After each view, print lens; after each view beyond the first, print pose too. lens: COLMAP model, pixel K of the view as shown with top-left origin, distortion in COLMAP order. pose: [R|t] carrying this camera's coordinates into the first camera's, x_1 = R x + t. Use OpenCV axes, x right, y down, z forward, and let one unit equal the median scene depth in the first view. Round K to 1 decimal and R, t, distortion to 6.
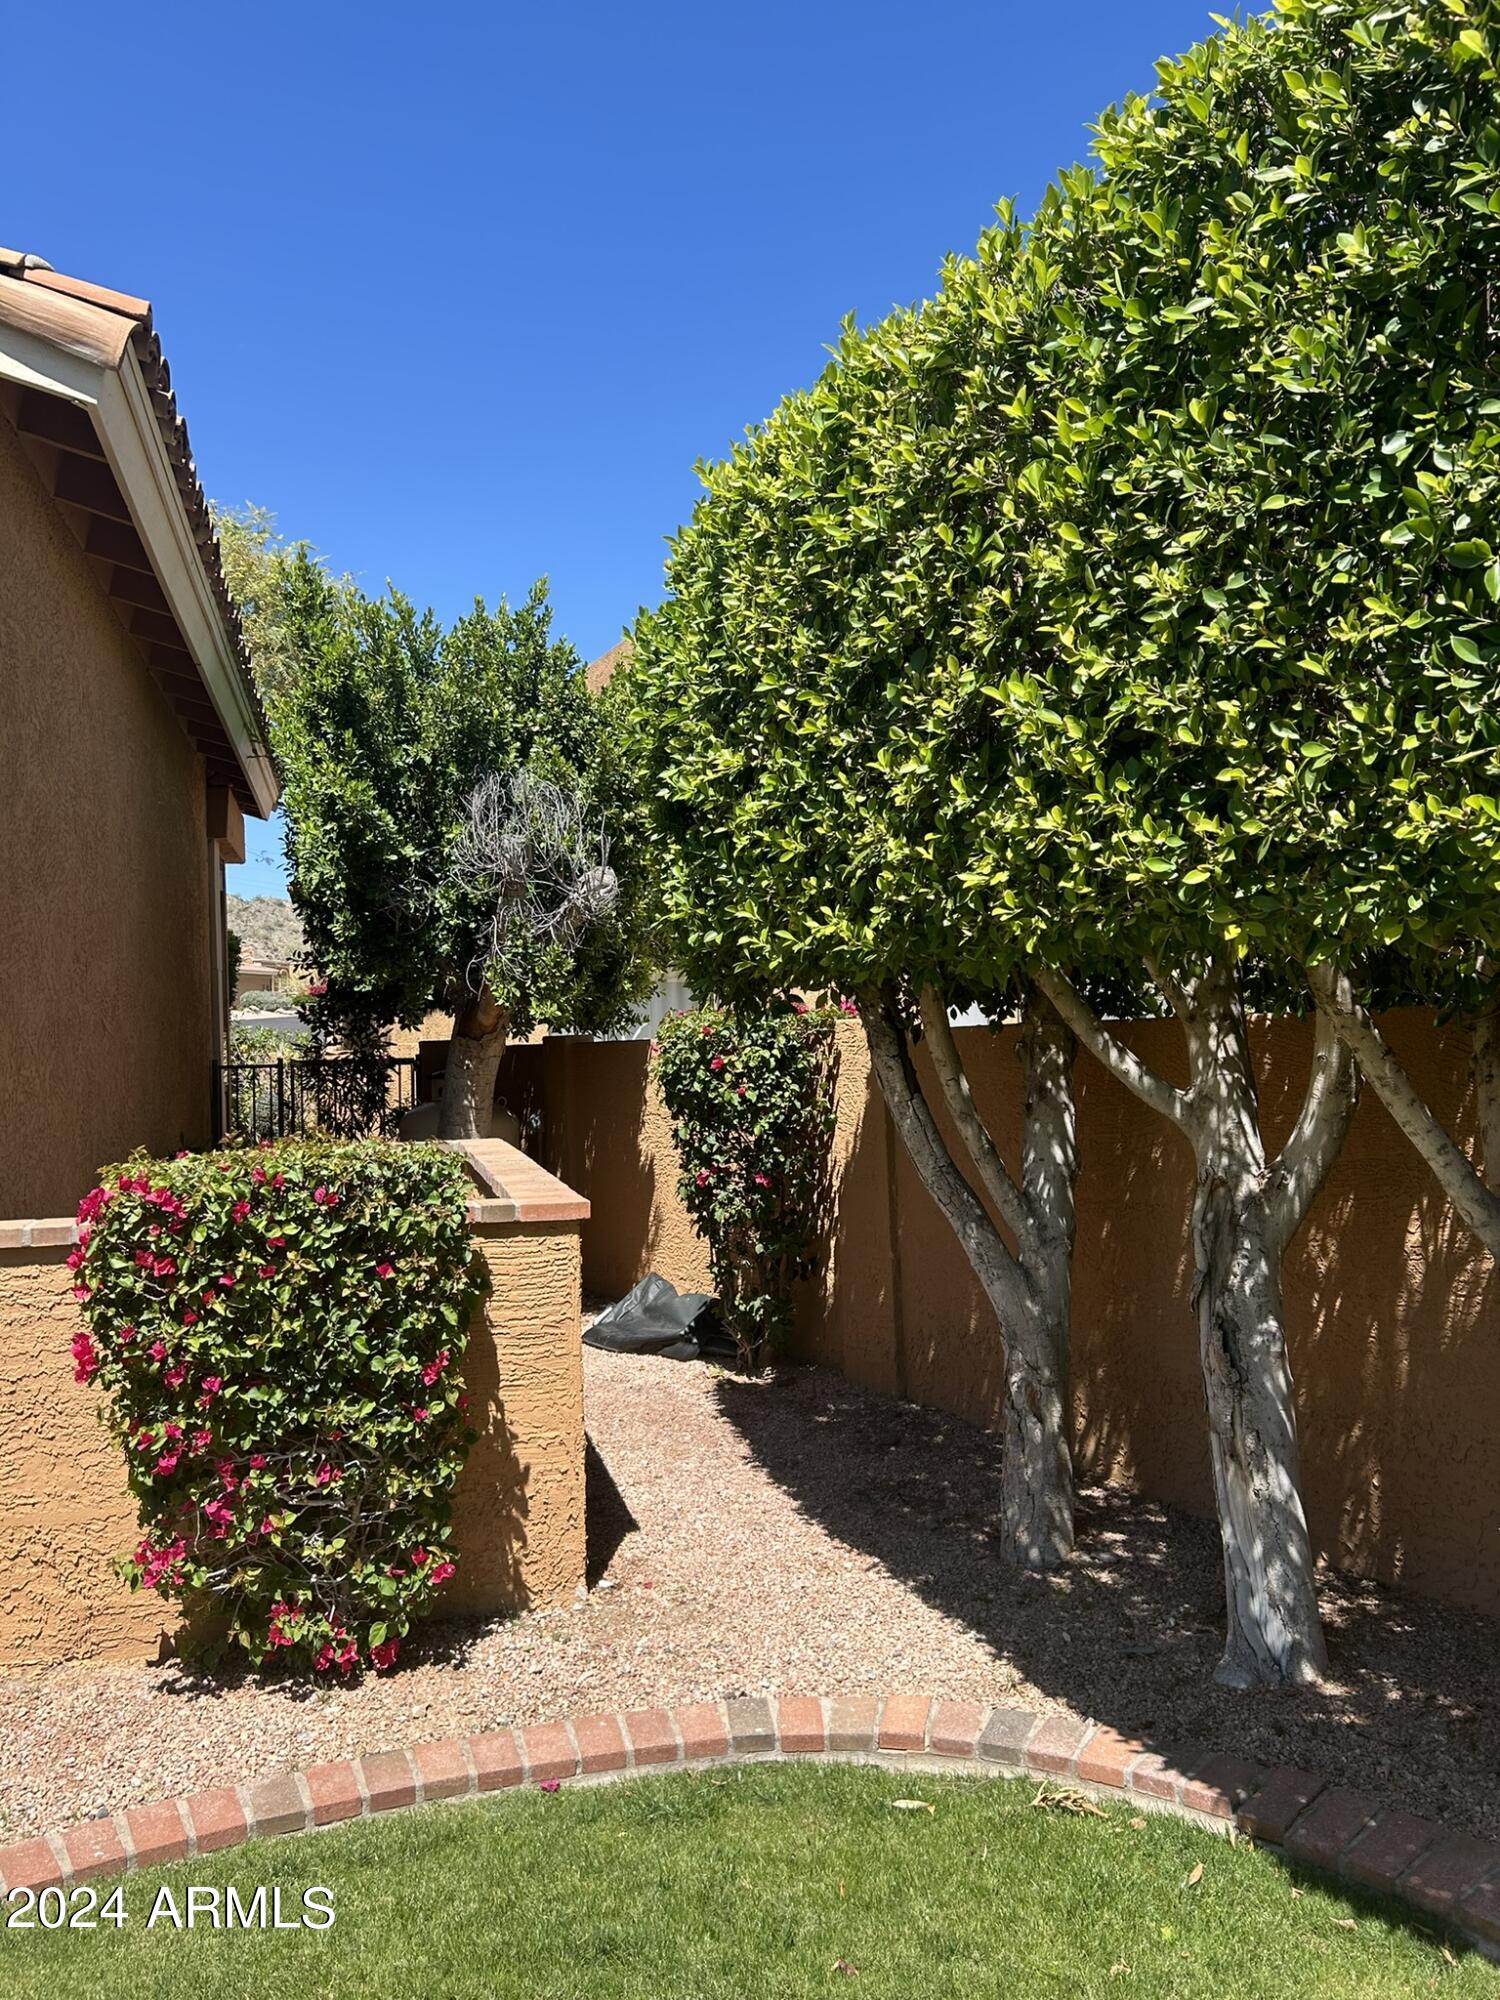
lens RADIAL K [[1517.8, 0, 740.3], [0, 1517.8, 1017.5], [0, 0, 1]] dist [0.070374, -0.073334]
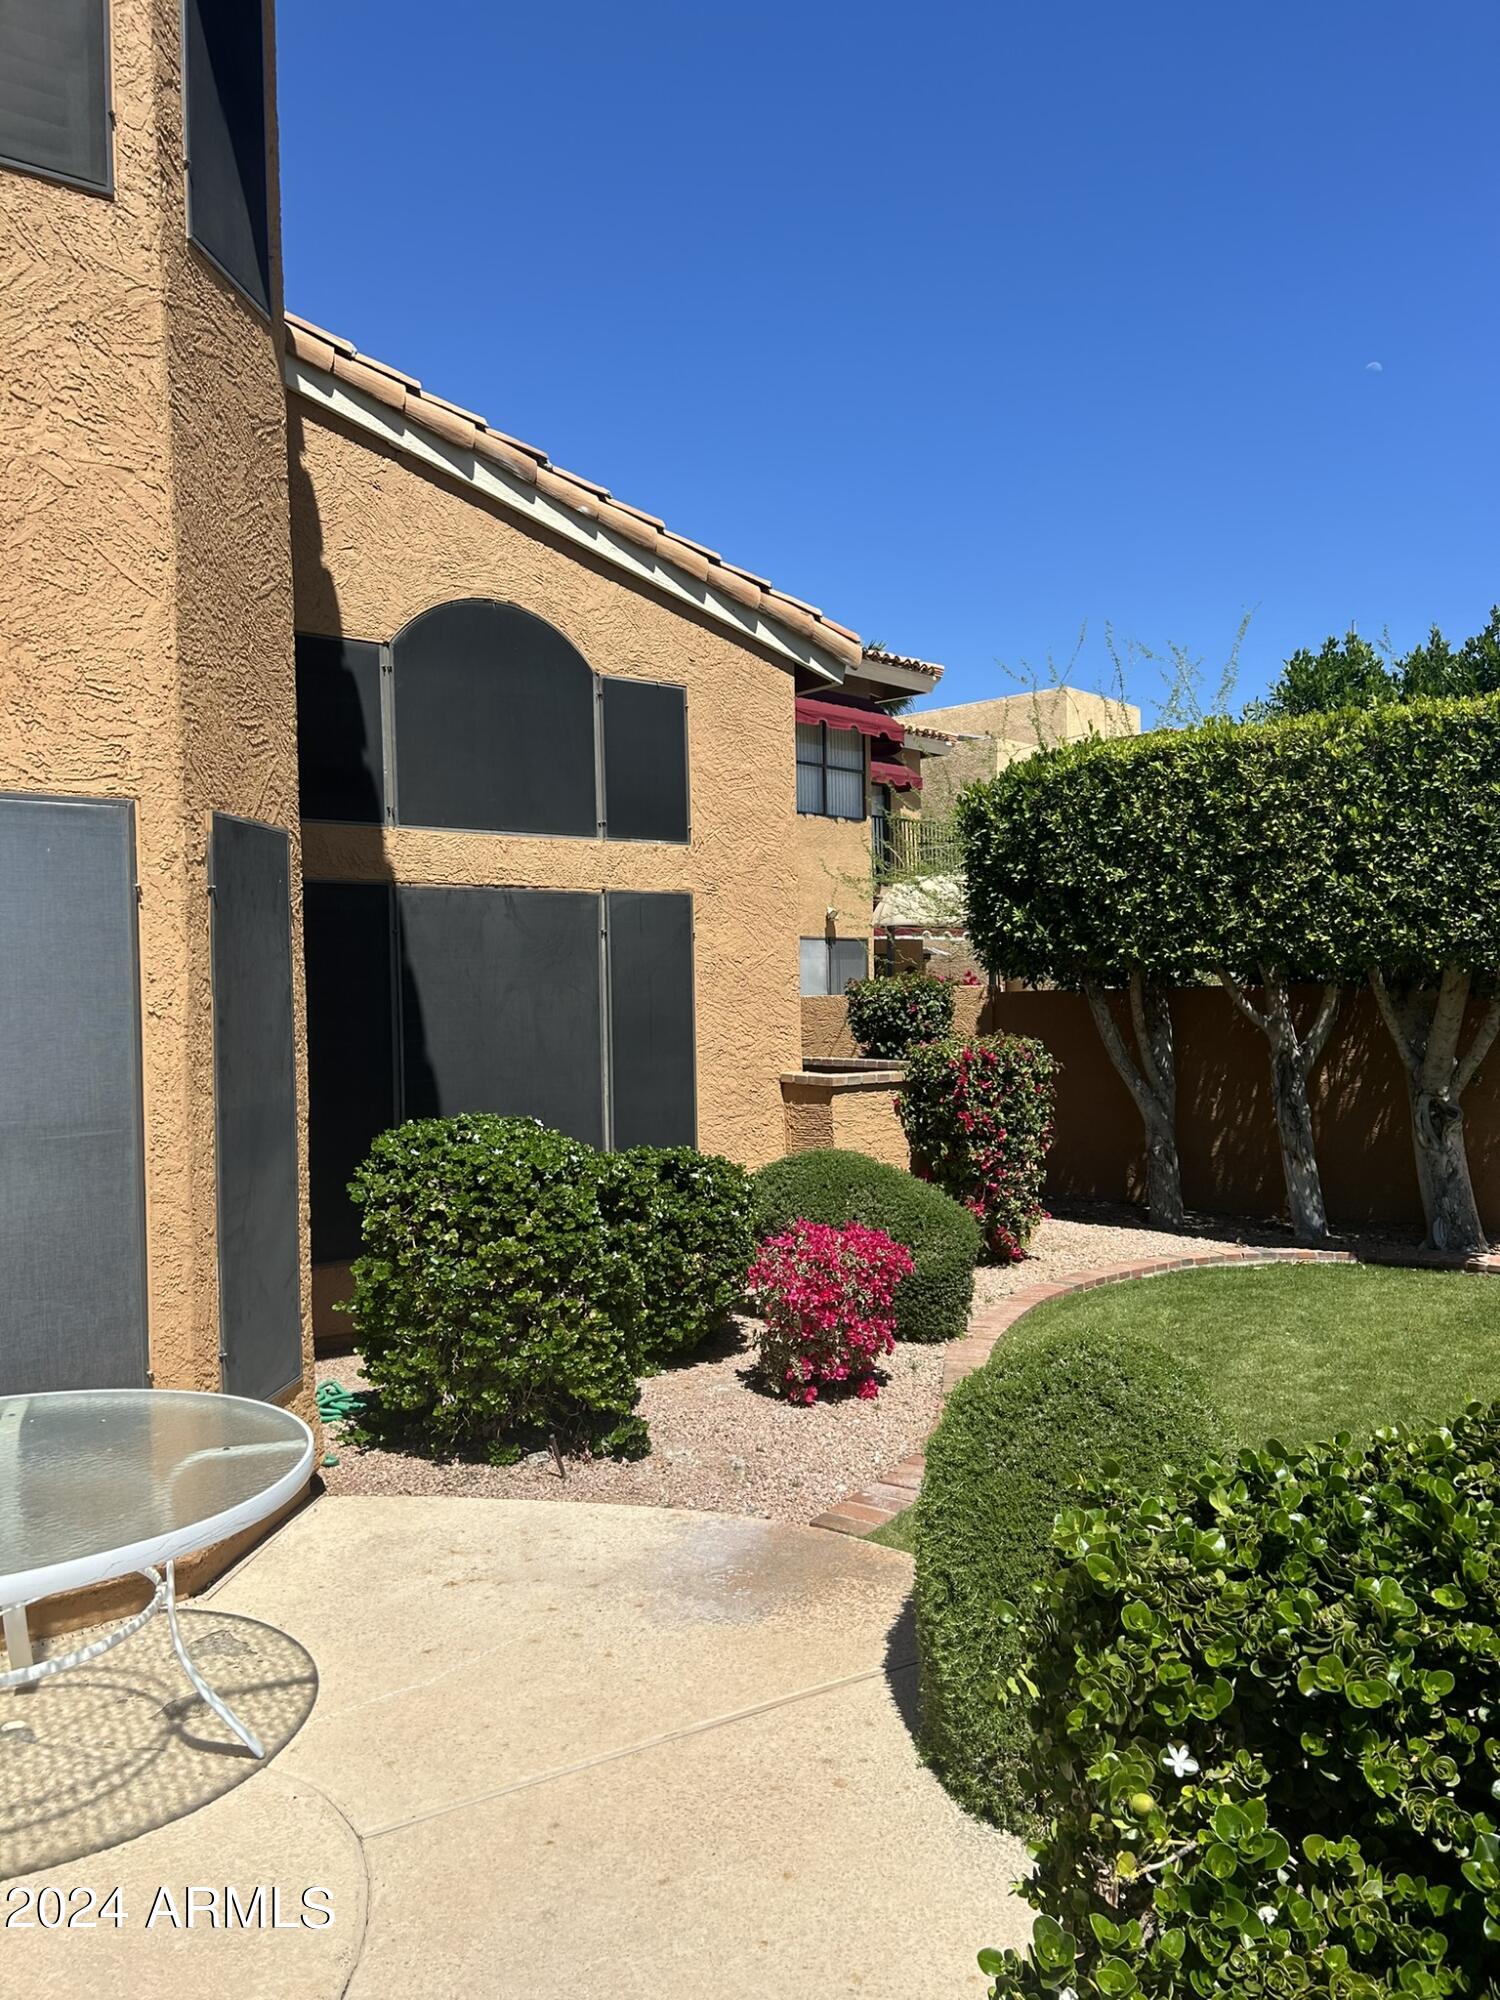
lens RADIAL K [[1517.8, 0, 740.3], [0, 1517.8, 1017.5], [0, 0, 1]] dist [0.070374, -0.073334]
pose [[0.912733, 0.004473, 0.408532, -1.599484], [-0.014077, 0.999691, 0.020505, 0.011875], [-0.408314, -0.024467, 0.912513, -0.965436]]
